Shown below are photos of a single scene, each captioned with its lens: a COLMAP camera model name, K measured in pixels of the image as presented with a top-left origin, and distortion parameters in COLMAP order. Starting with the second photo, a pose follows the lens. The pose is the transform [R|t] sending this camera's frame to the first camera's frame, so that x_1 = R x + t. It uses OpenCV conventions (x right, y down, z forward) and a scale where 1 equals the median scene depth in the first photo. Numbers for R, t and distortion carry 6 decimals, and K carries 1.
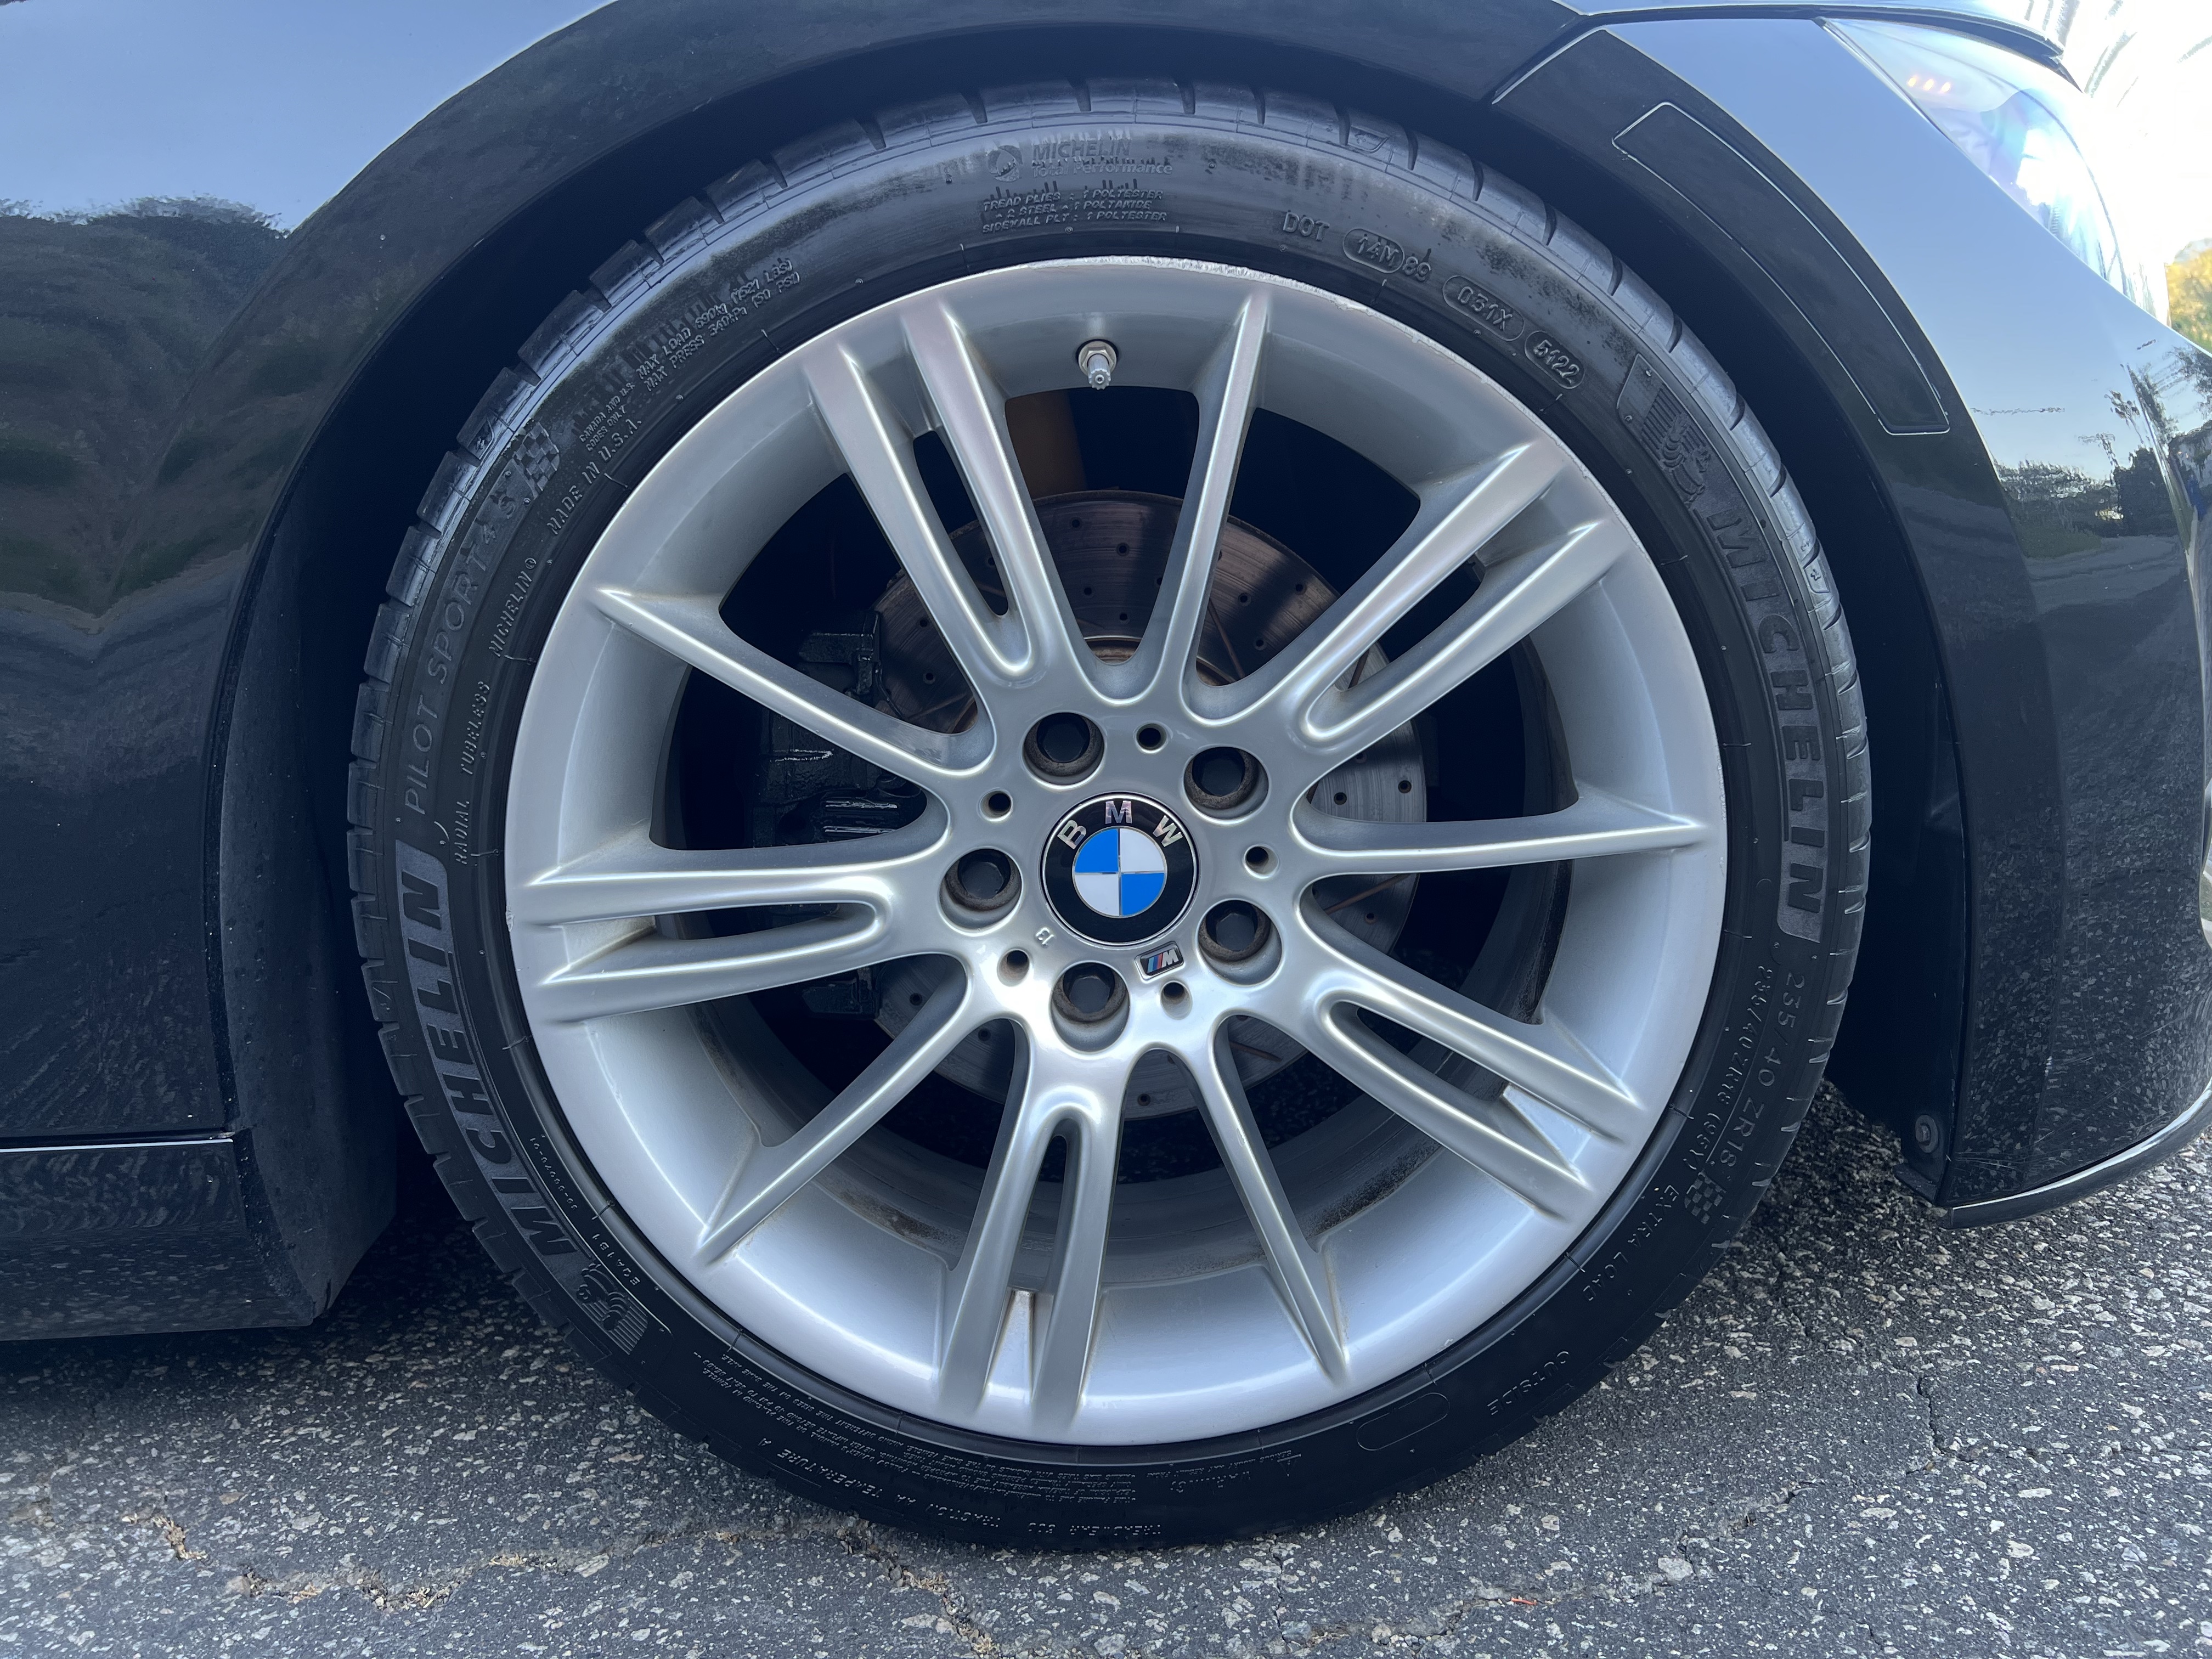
lens RADIAL K [[1736.9, 0, 1085.2], [0, 1736.9, 822.7], [0, 0, 1]] dist [0.056791, -0.069837]
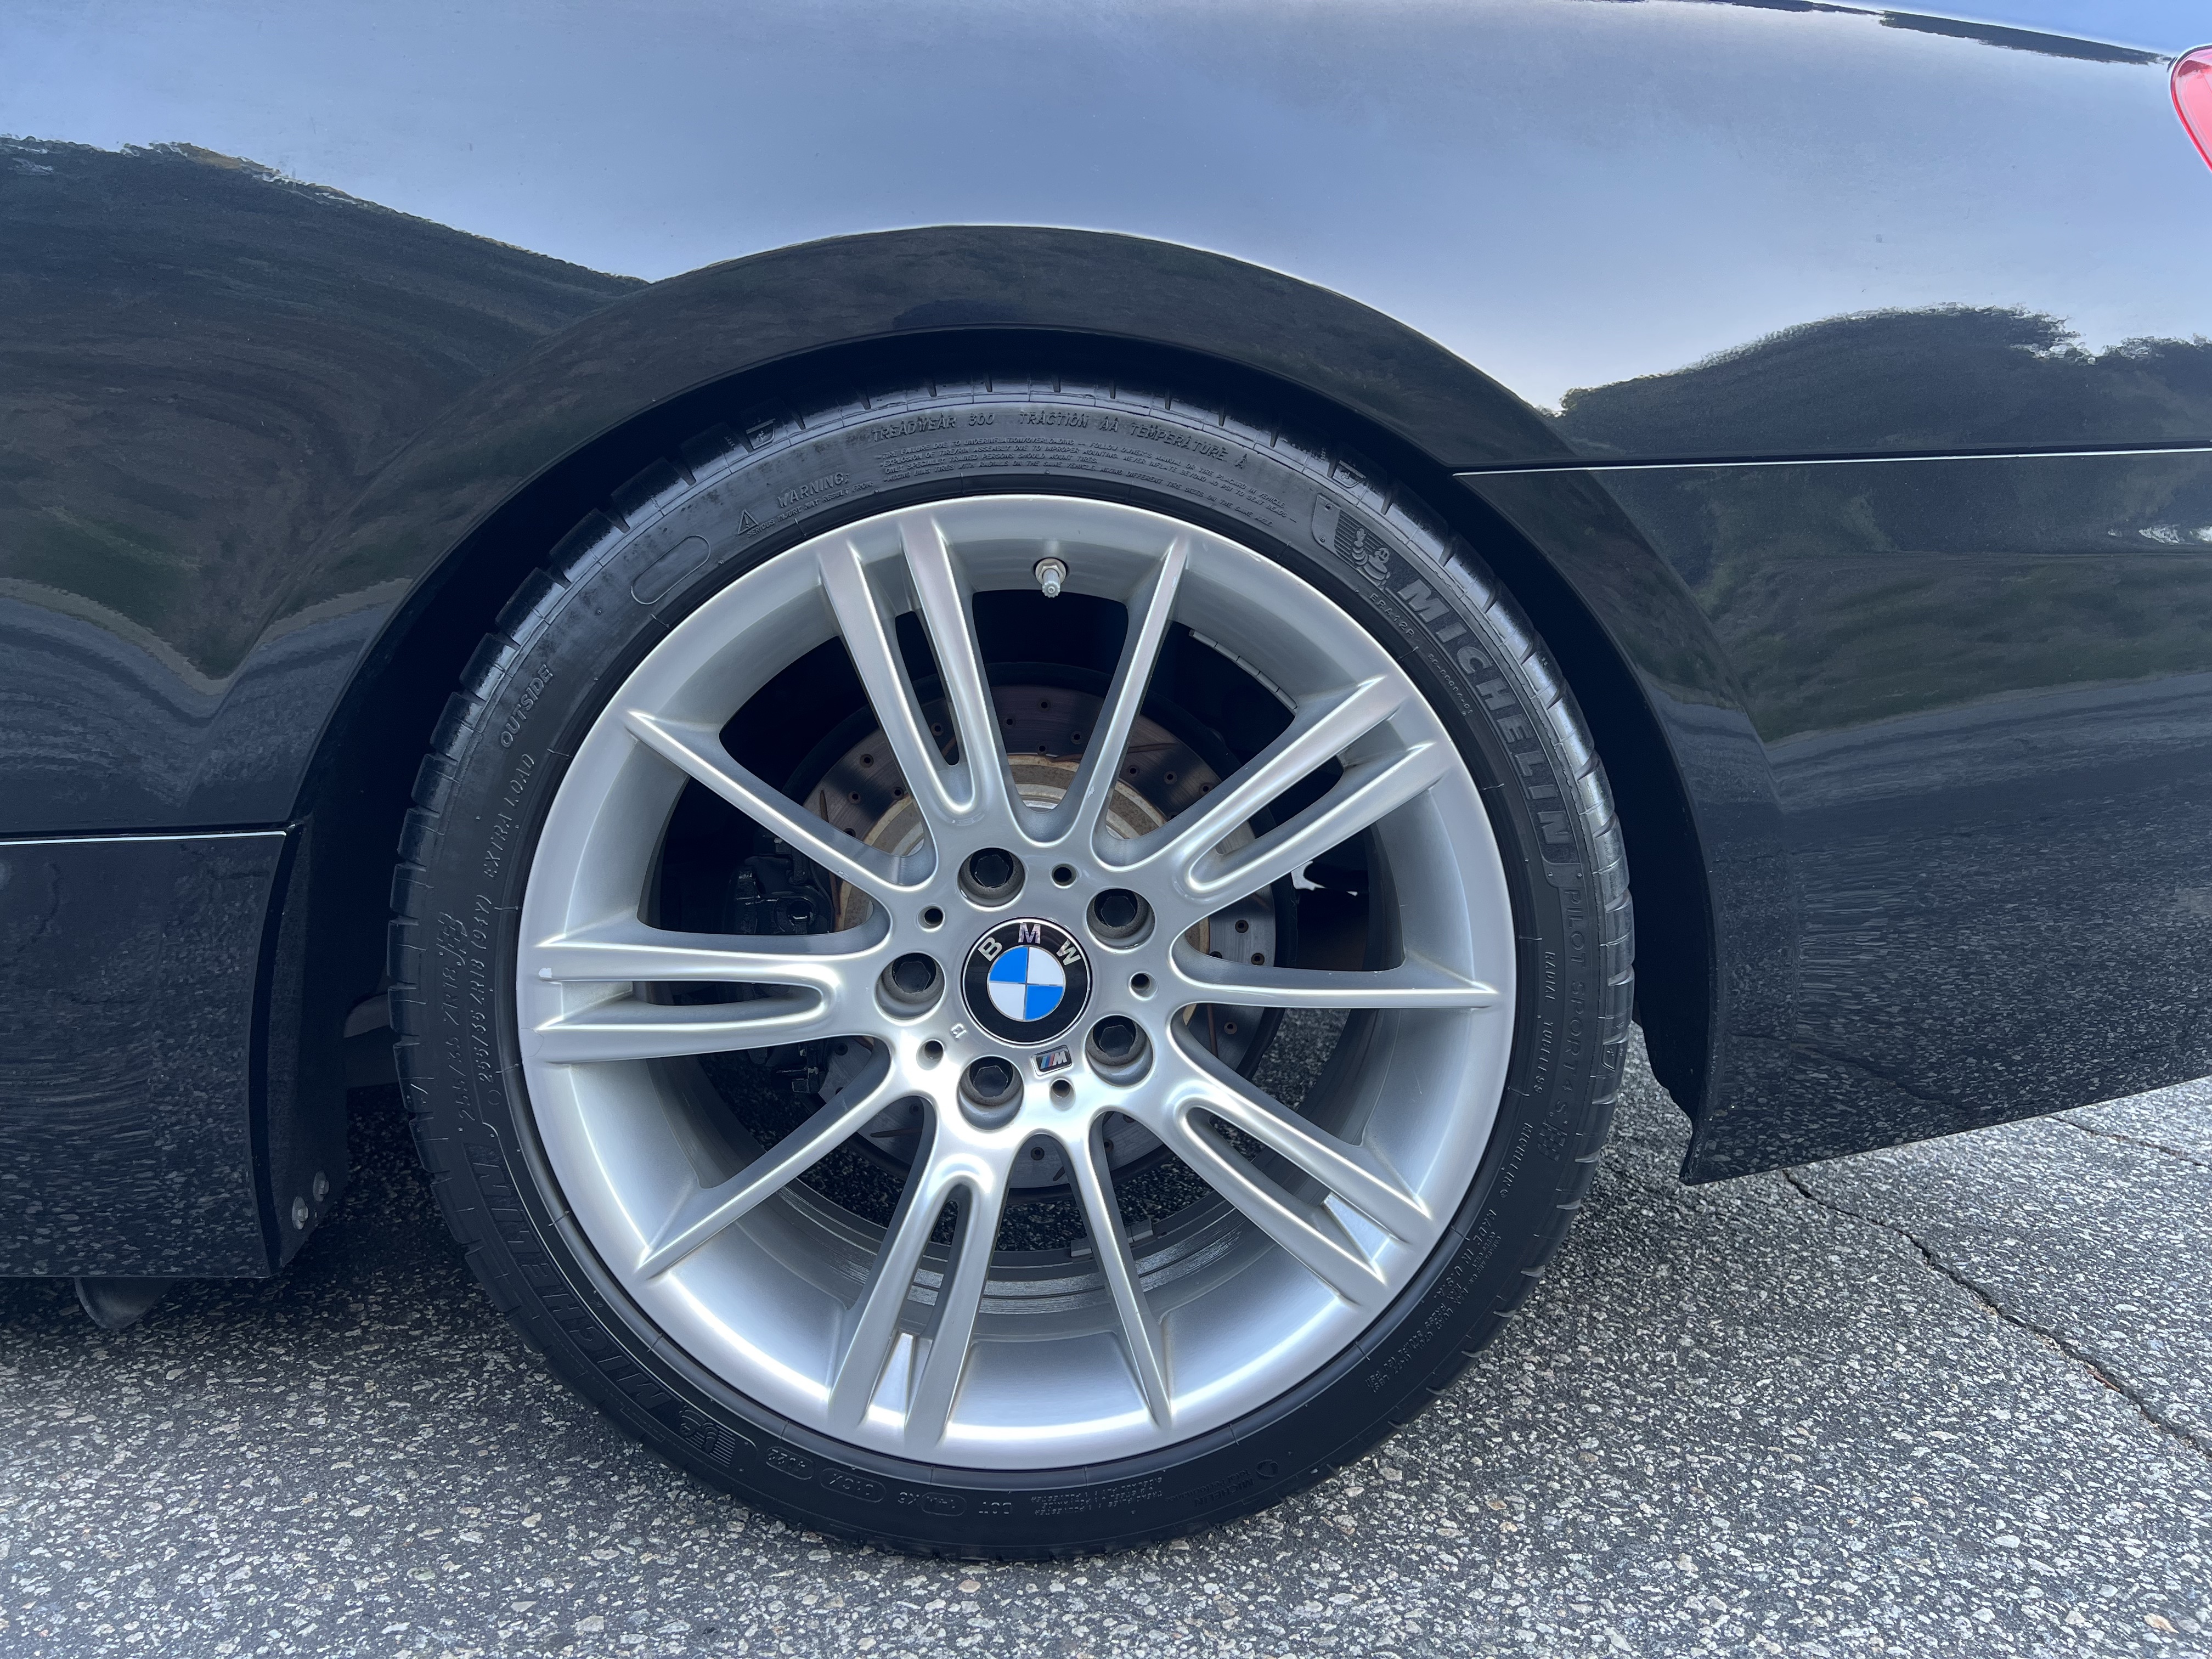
lens RADIAL K [[1736.9, 0, 1096.4], [0, 1736.9, 807.0], [0, 0, 1]] dist [0.056791, -0.069837]
pose [[0.993235, 0.103774, 0.052106, -0.007744], [-0.099465, 0.991868, -0.079403, -0.002060], [-0.059923, 0.073683, 0.995480, -0.220327]]
